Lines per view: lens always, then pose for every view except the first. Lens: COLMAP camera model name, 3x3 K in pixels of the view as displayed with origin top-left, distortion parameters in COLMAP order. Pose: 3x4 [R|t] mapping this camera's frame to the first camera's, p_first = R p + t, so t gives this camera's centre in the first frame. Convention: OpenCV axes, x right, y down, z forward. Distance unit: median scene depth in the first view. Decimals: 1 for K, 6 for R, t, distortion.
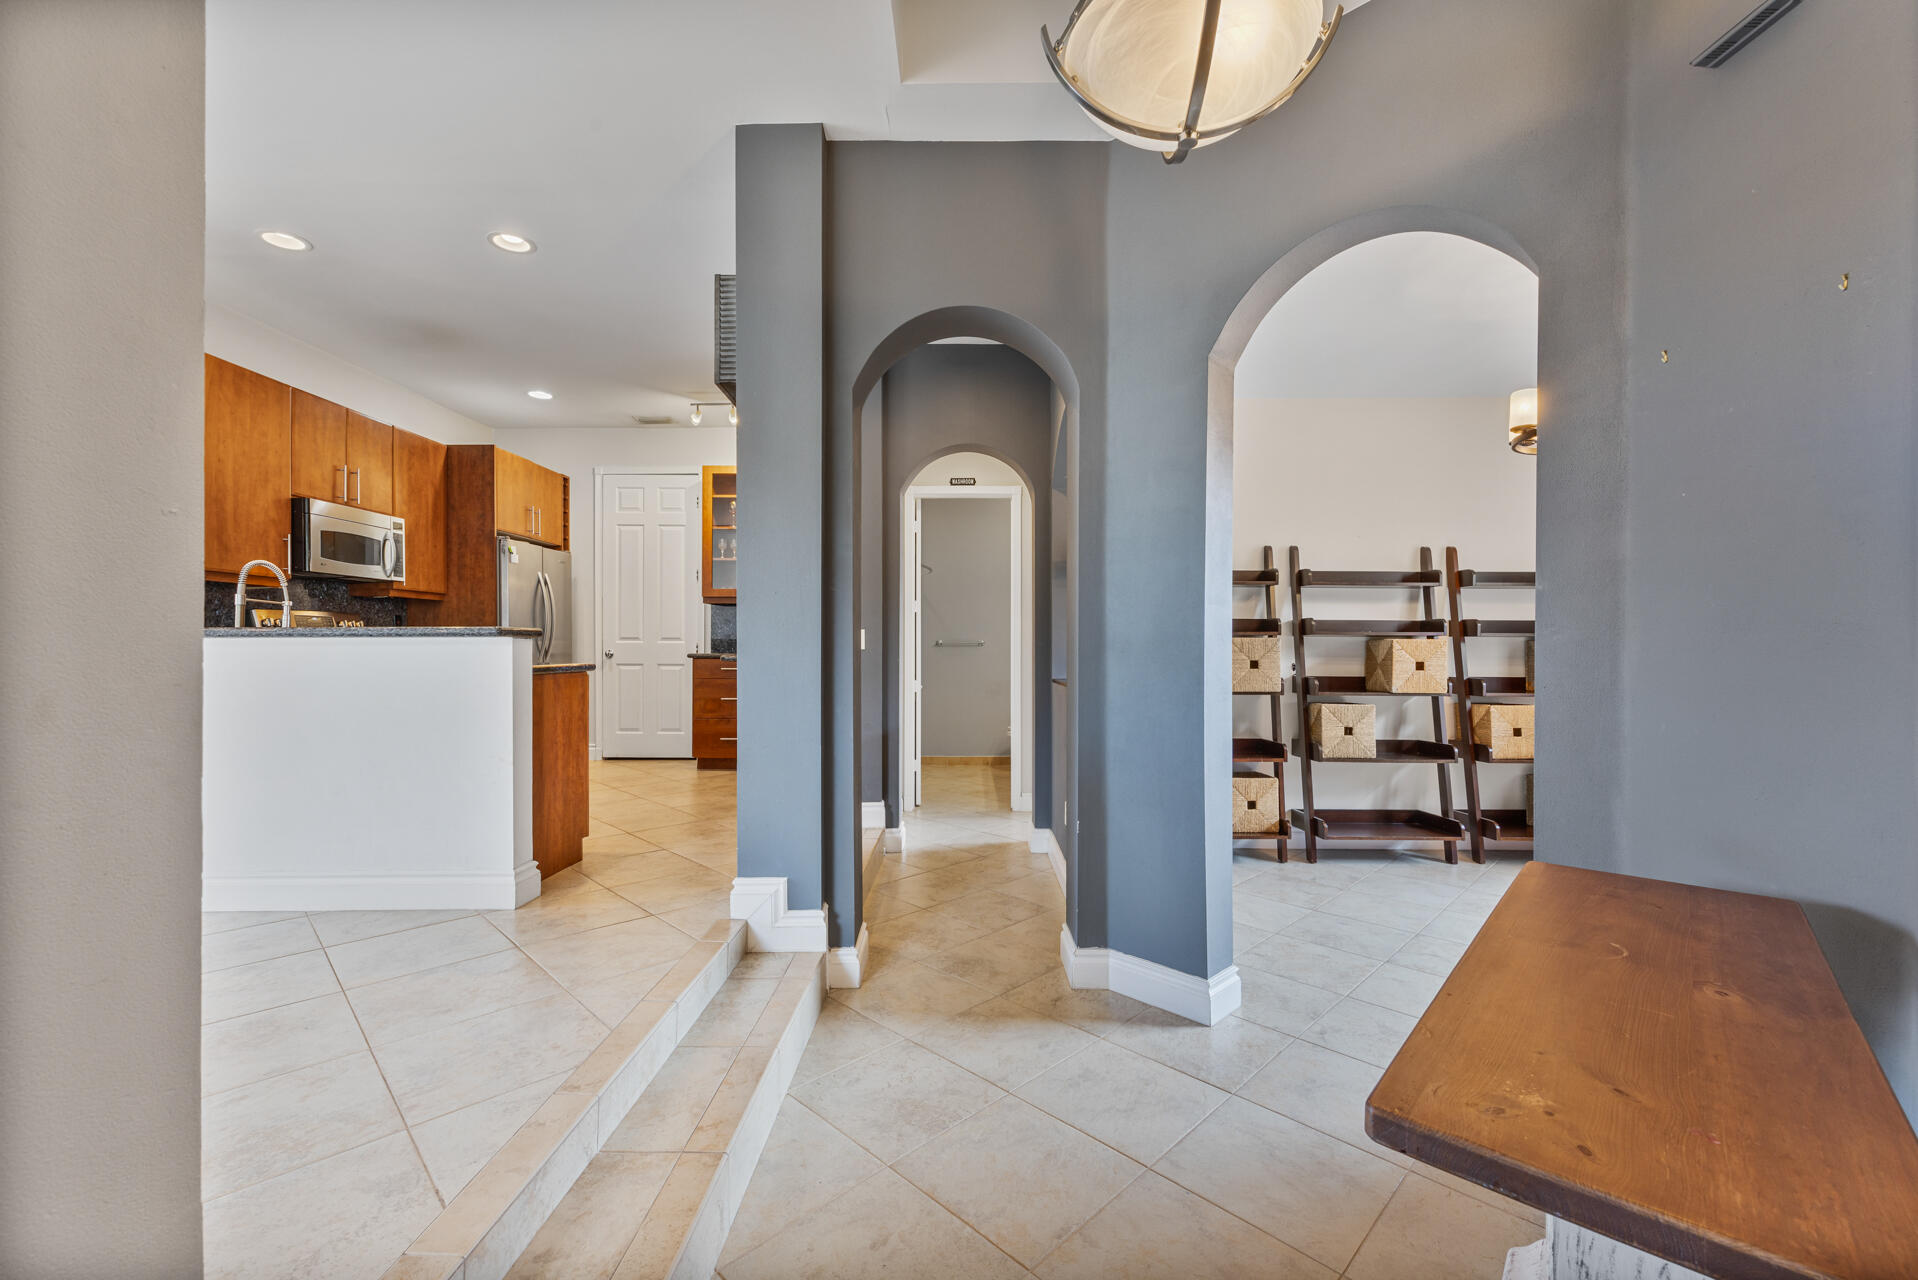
lens RADIAL K [[804.8, 0, 958.1], [0, 804.8, 649.0], [0, 0, 1]] dist [0.000555, 0.000958]
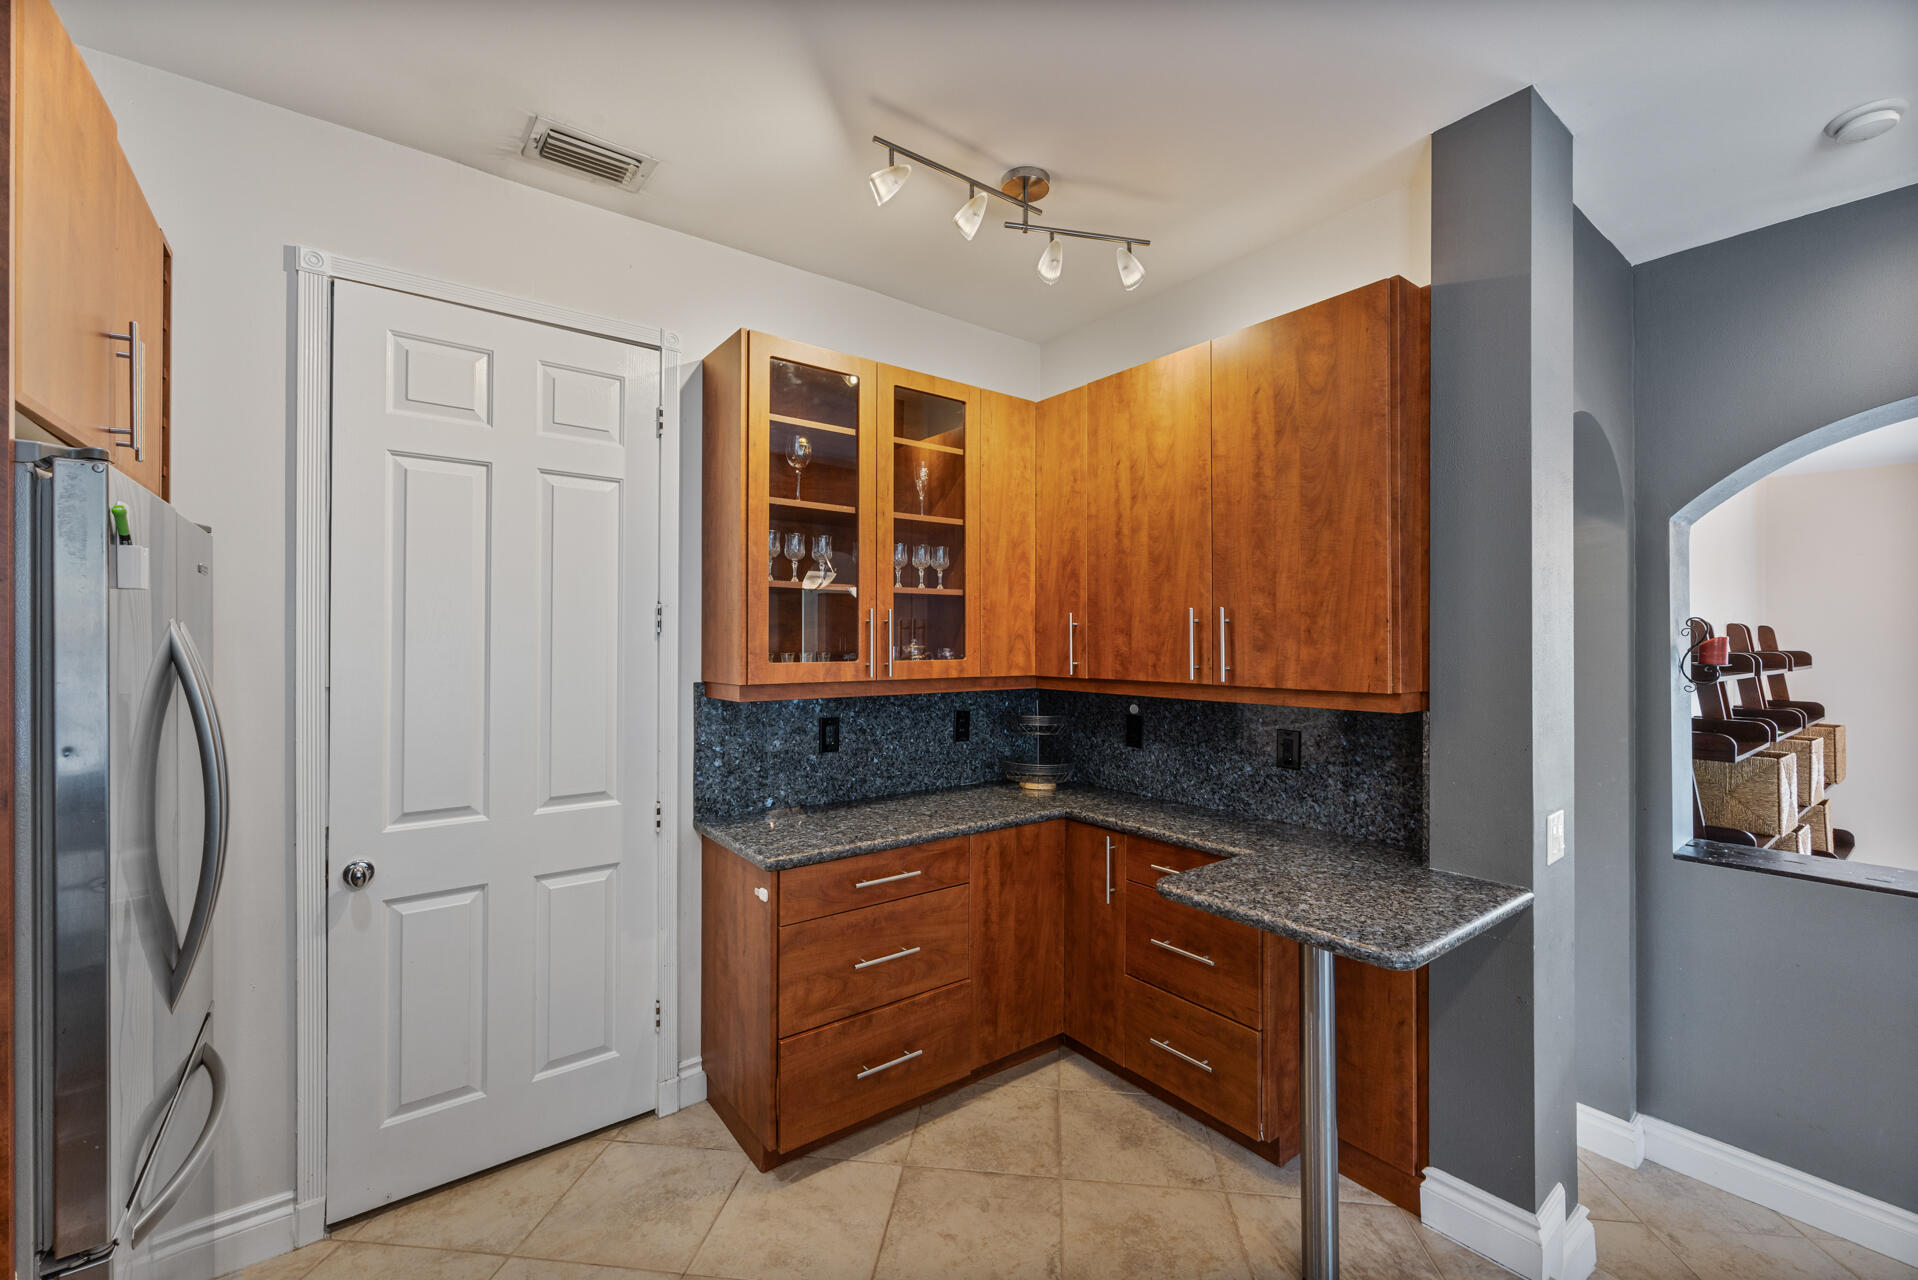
lens RADIAL K [[804.8, 0, 946.3], [0, 804.8, 636.1], [0, 0, 1]] dist [0.000555, 0.000958]
pose [[0.802426, -0.000596, 0.596751, -0.573105], [0.007438, 0.999932, -0.009003, -0.102782], [-0.596705, 0.011663, 0.802376, 0.814170]]
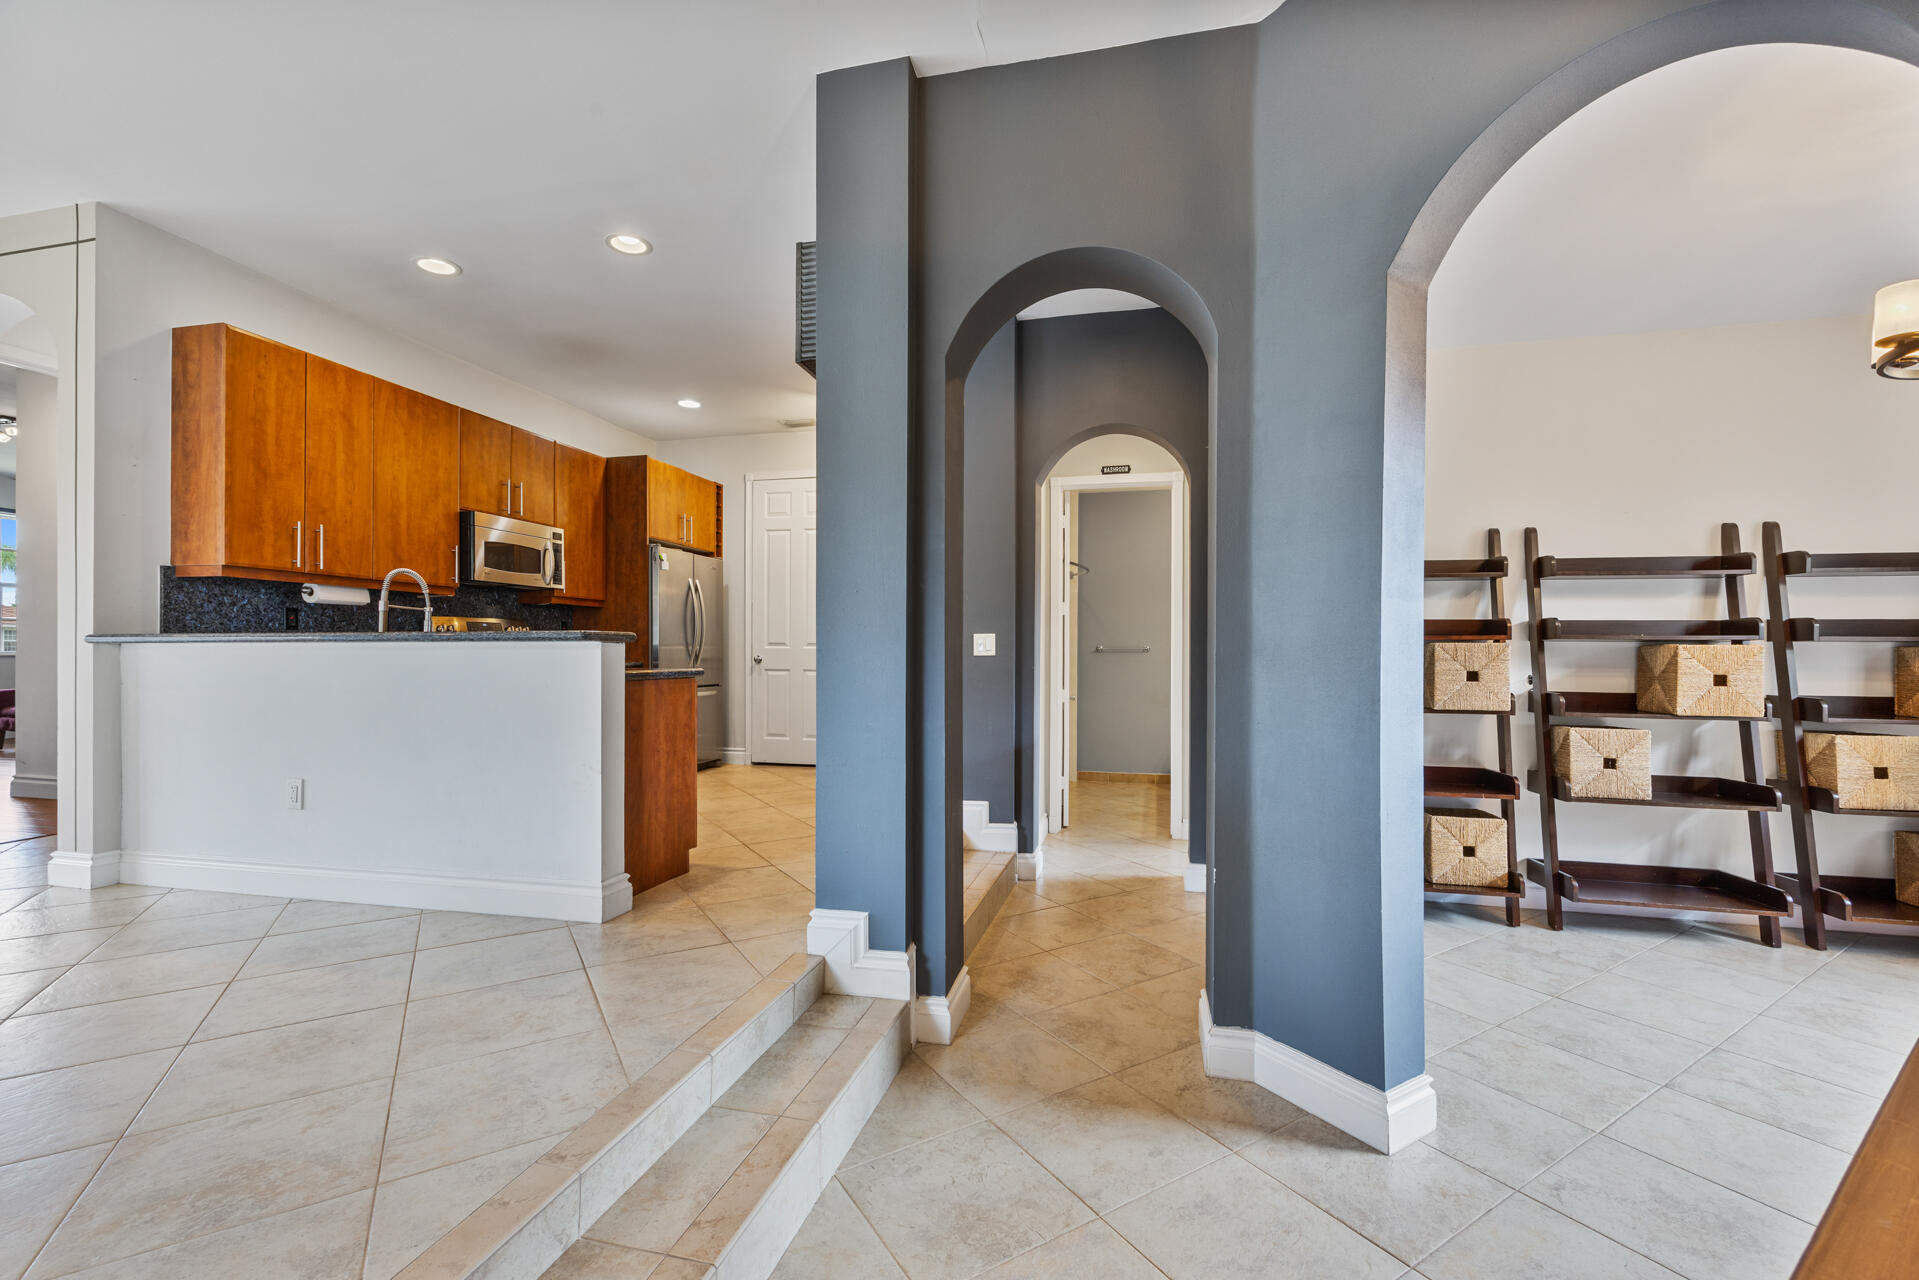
lens RADIAL K [[805.3, 0, 962.0], [0, 805.3, 652.3], [0, 0, 1]] dist [0.000555, 0.000958]
pose [[0.972504, 0.002716, -0.232872, 0.060765], [-0.003587, 0.999988, -0.003317, 0.000023], [0.232860, 0.004061, 0.972502, 0.103553]]
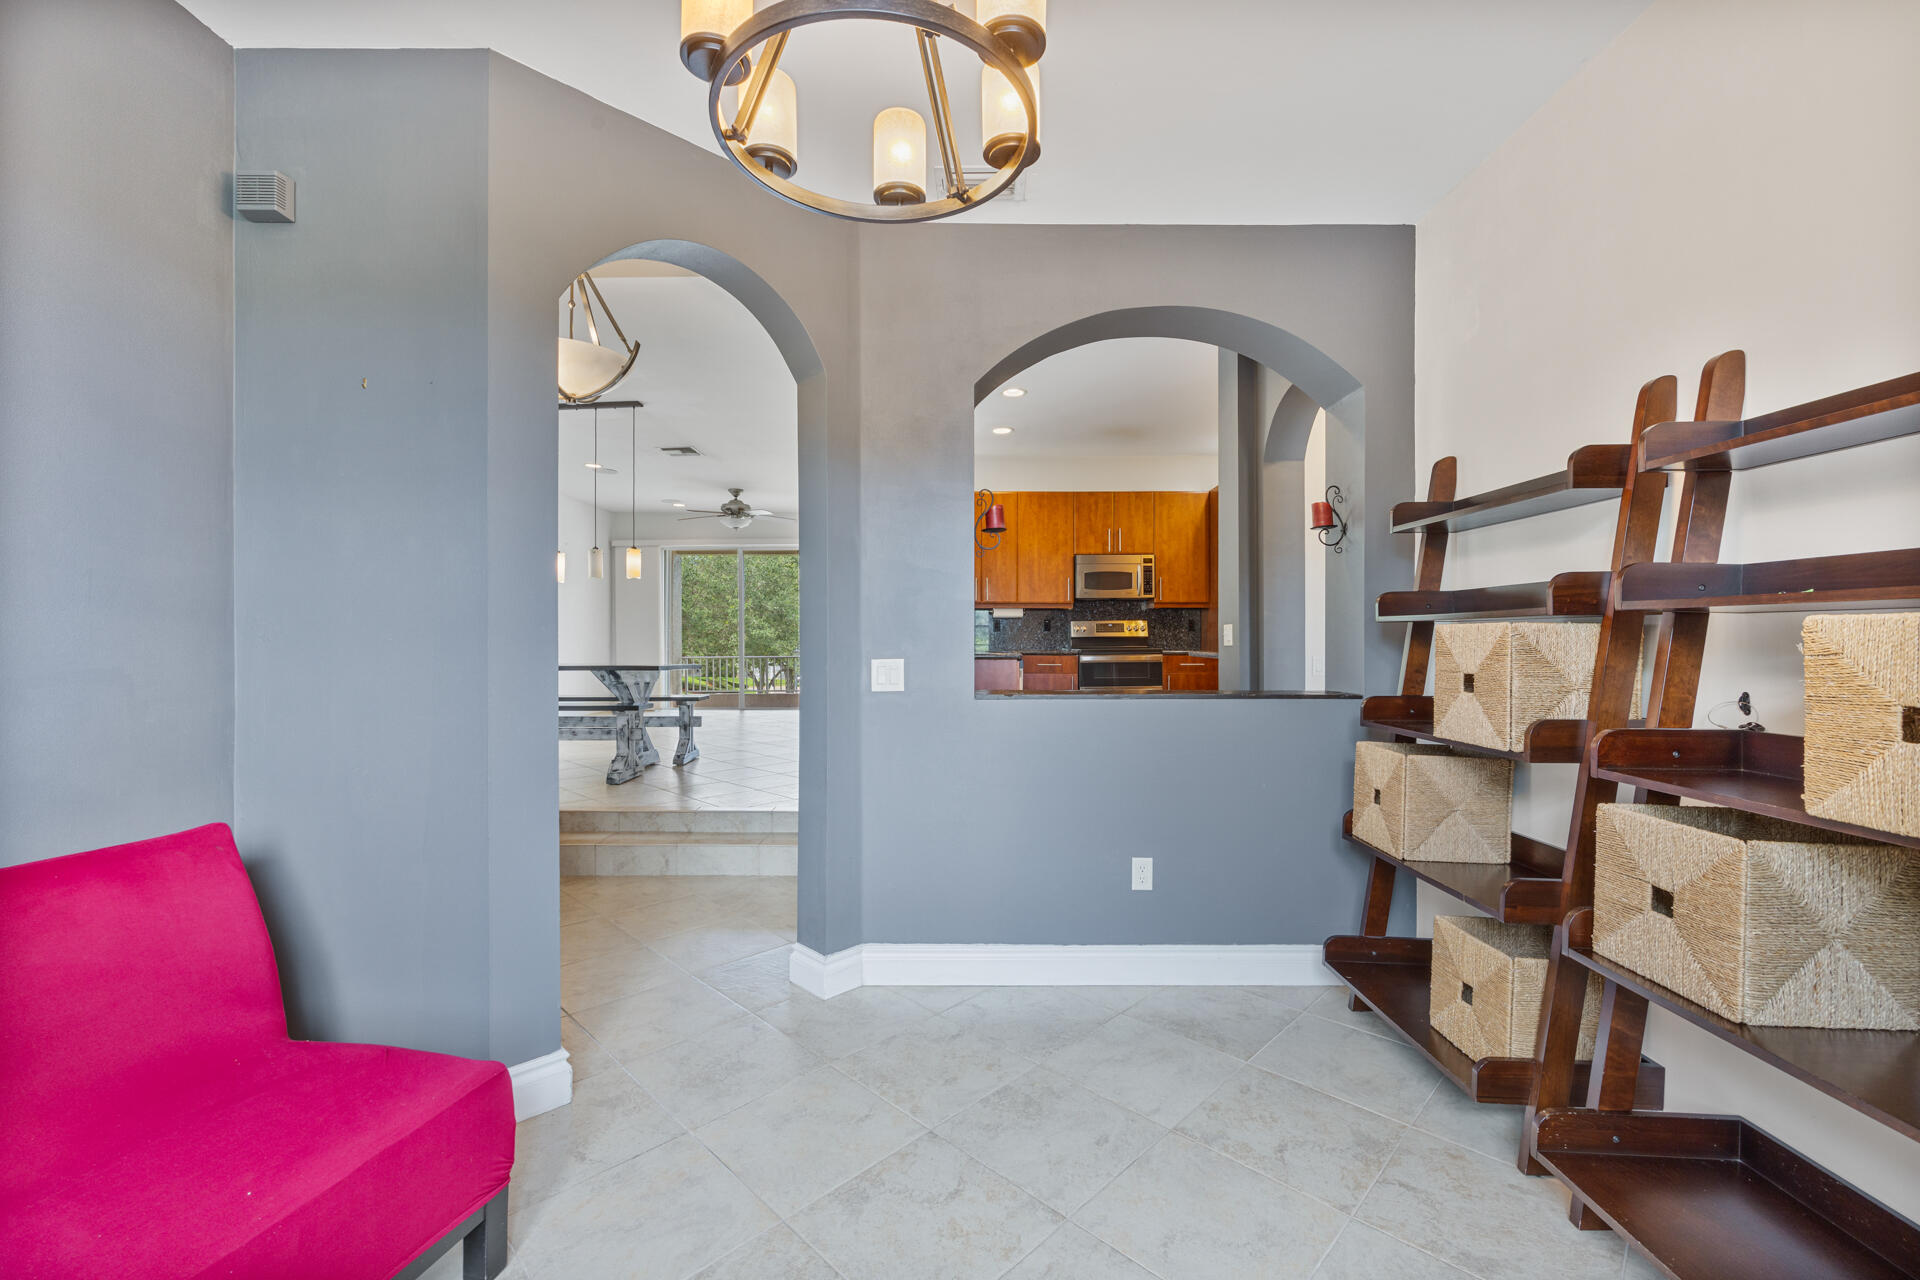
lens RADIAL K [[805.7, 0, 956.1], [0, 805.7, 628.0], [0, 0, 1]] dist [0.000555, 0.000958]
pose [[-0.020247, -0.011607, -0.999728, 0.778826], [-0.001868, 0.999931, -0.011571, -0.010864], [0.999793, 0.001634, -0.020268, 0.669943]]
